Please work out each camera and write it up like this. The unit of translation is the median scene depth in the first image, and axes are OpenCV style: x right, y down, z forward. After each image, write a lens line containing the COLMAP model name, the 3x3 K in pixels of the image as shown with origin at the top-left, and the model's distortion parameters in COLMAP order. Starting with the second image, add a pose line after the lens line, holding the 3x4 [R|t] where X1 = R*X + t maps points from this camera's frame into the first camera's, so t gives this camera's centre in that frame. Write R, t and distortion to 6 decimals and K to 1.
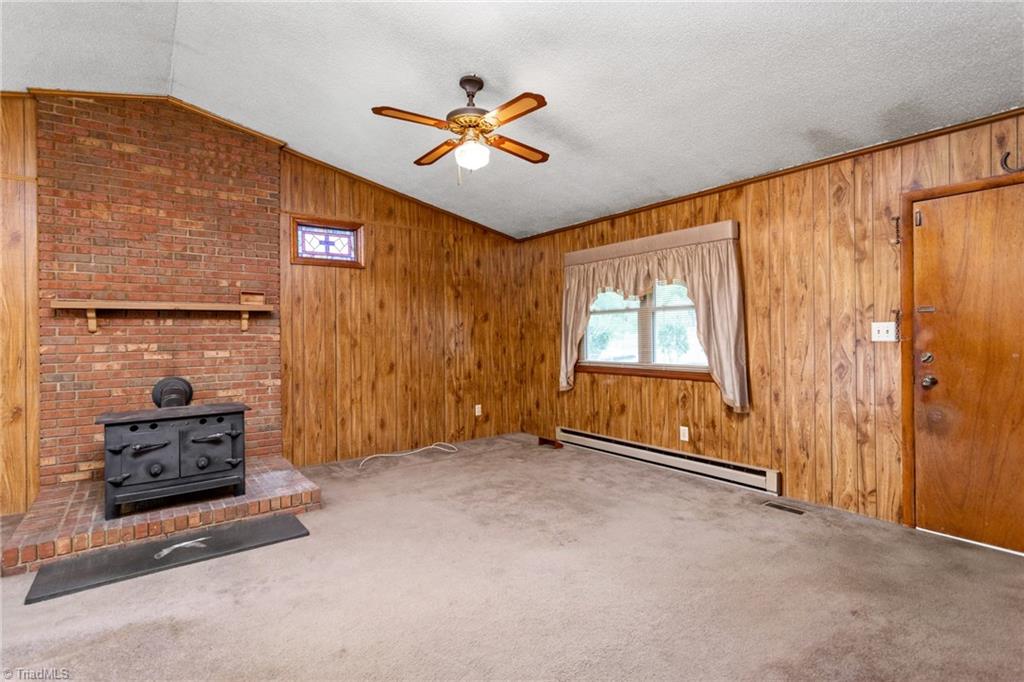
lens RADIAL K [[489.2, 0, 517.2], [0, 489.2, 330.8], [0, 0, 1]] dist [-0.014725, 0.007685]
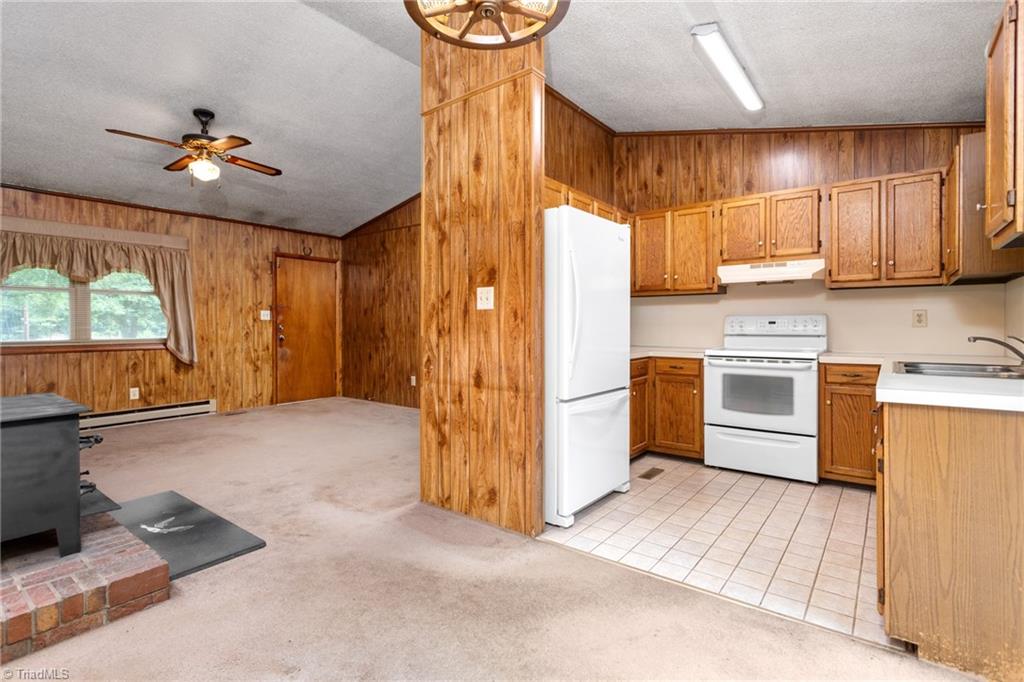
lens RADIAL K [[489.2, 0, 516.7], [0, 489.2, 339.0], [0, 0, 1]] dist [-0.014725, 0.007685]
pose [[-0.278395, -0.014695, 0.960354, -1.334916], [0.002919, 0.999865, 0.016145, 0.062961], [-0.960462, 0.007298, -0.278315, 0.476148]]
